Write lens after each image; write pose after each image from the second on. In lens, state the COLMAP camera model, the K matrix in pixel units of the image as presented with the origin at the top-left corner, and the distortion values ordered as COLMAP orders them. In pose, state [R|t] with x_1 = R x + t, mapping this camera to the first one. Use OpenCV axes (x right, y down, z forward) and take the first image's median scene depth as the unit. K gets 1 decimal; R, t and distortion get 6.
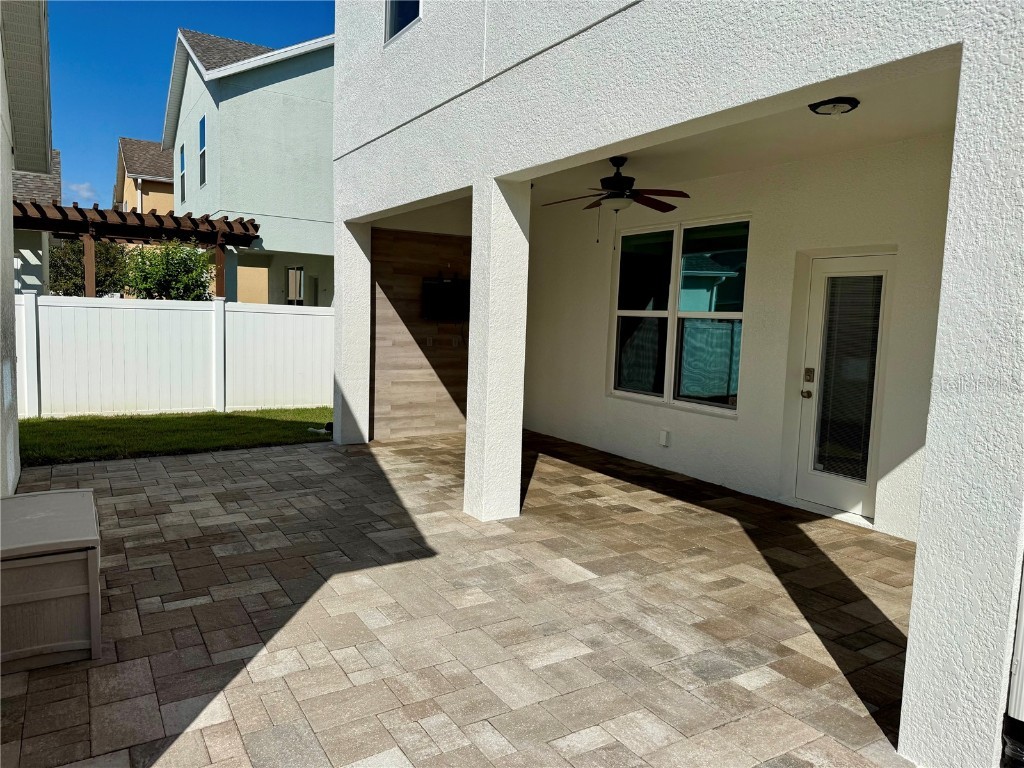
lens RADIAL K [[714.8, 0, 506.3], [0, 714.8, 386.3], [0, 0, 1]] dist [0.107755, -0.159948]
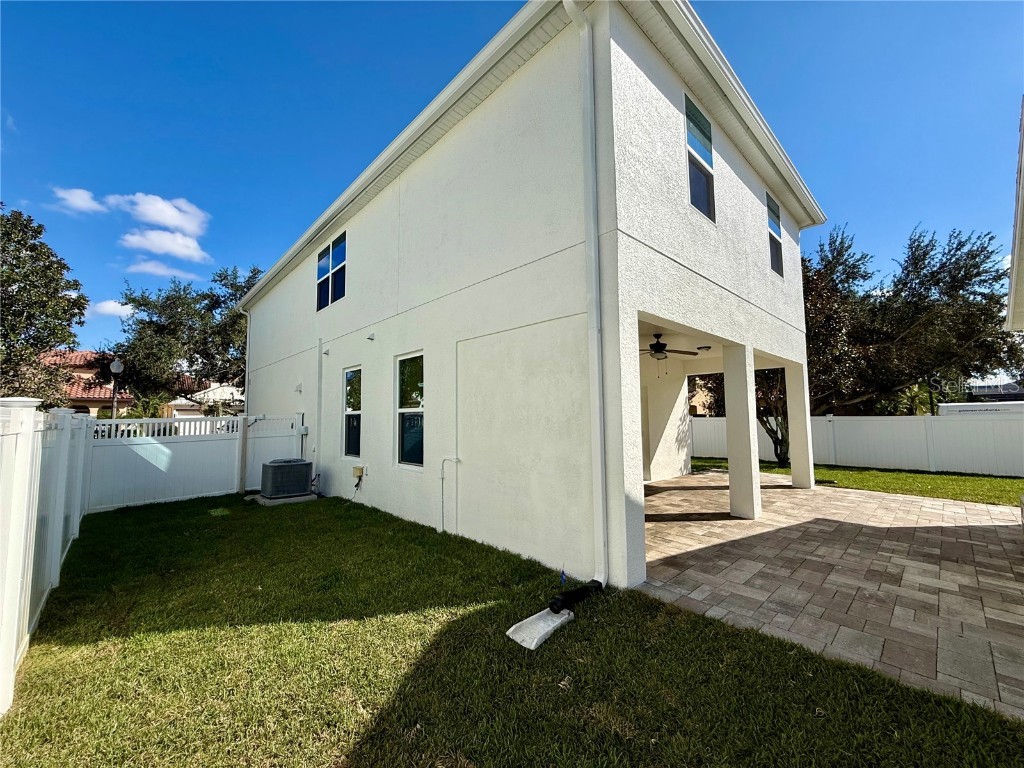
lens RADIAL K [[408.8, 0, 511.2], [0, 408.8, 385.9], [0, 0, 1]] dist [0.000887, 0.000152]
pose [[-0.215493, 0.041541, 0.975621, -0.919237], [0.099519, 0.994827, -0.020377, -0.194977], [-0.971421, 0.092701, -0.218513, 1.734974]]
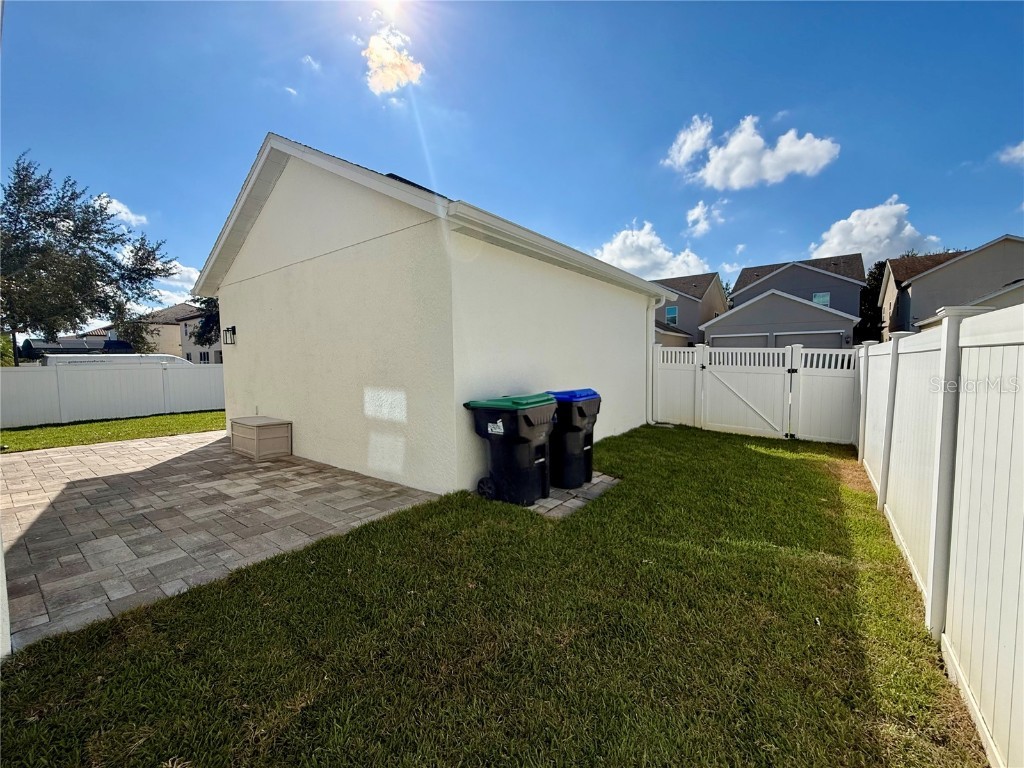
lens RADIAL K [[410.4, 0, 512.0], [0, 410.4, 384.0], [0, 0, 1]] dist [-0.002147, -0.000057]
pose [[-0.926149, -0.001679, -0.377155, -0.611366], [-0.057237, 0.989034, 0.136147, -0.184393], [0.372790, 0.147679, -0.916089, 1.898320]]
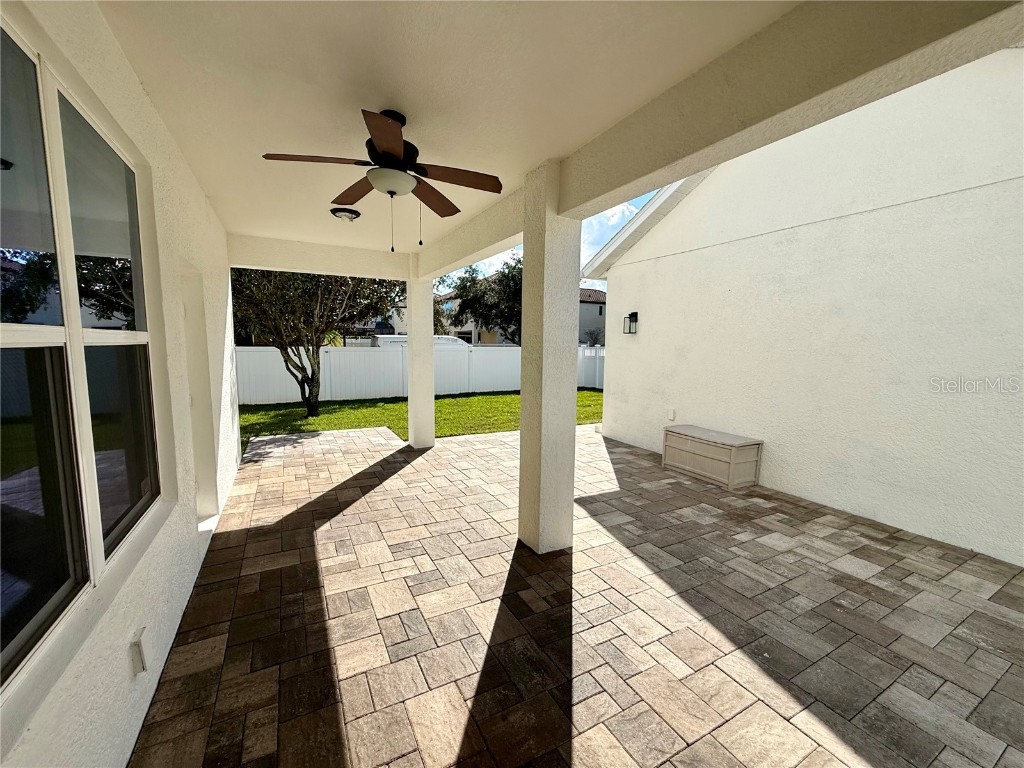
lens RADIAL K [[408.8, 0, 511.2], [0, 408.8, 385.9], [0, 0, 1]] dist [0.000887, 0.000152]
pose [[-0.998395, -0.049288, 0.027887, 0.020544], [-0.042471, 0.977417, 0.207010, -0.157553], [-0.037460, 0.205494, -0.977941, 1.473783]]
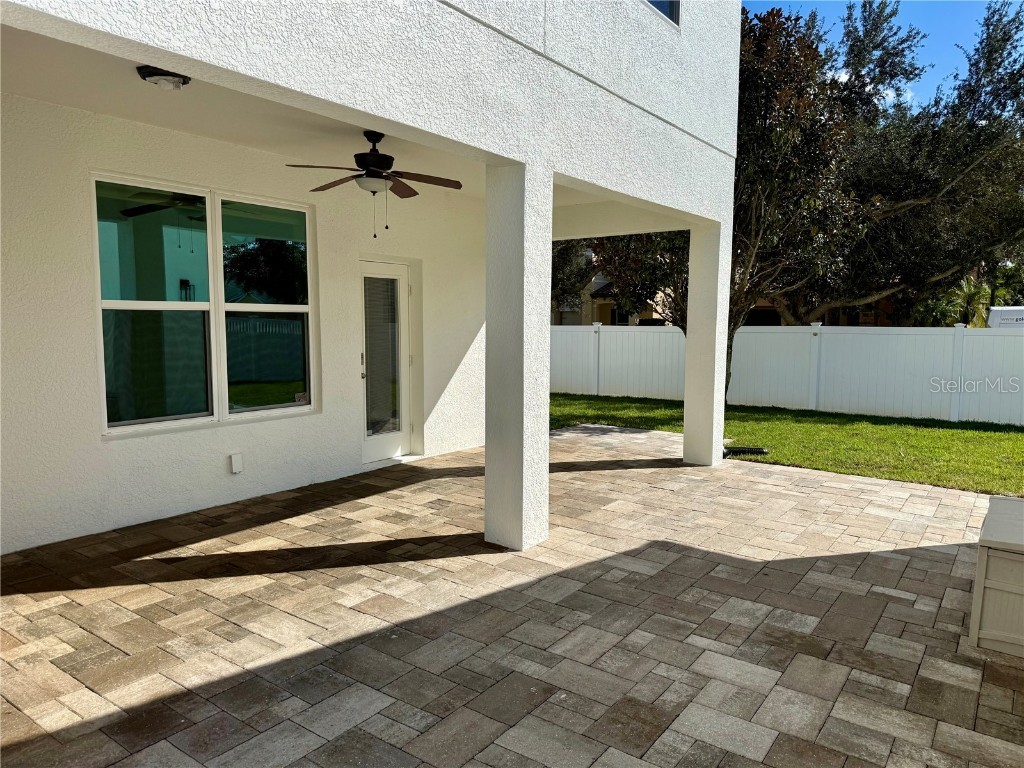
lens RADIAL K [[721.5, 0, 512.0], [0, 721.5, 384.0], [0, 0, 1]] dist [0.042493, -0.041545]
pose [[-0.400527, -0.119647, 0.908440, -0.776734], [0.072767, 0.984153, 0.161701, -0.151966], [-0.913391, 0.130870, -0.385474, 1.270323]]
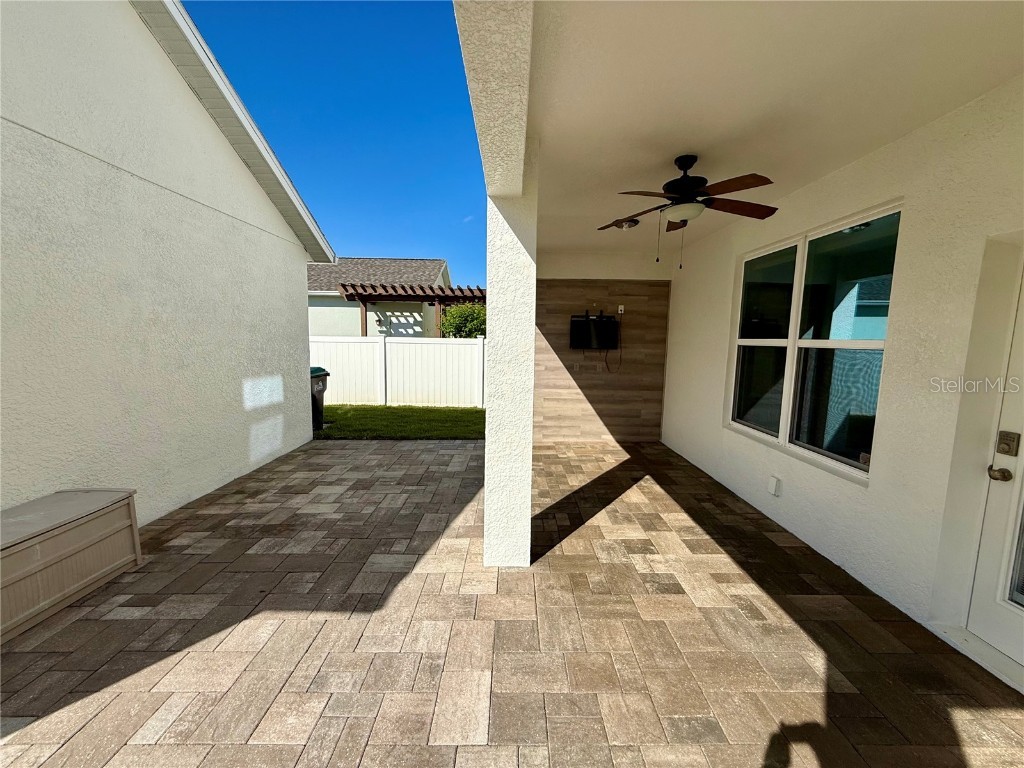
lens RADIAL K [[408.8, 0, 511.2], [0, 408.8, 385.9], [0, 0, 1]] dist [0.000887, 0.000152]
pose [[0.857007, 0.042125, -0.513580, 0.243833], [-0.041004, 0.999067, 0.013524, -0.052707], [0.513671, 0.009469, 0.857935, 0.509199]]
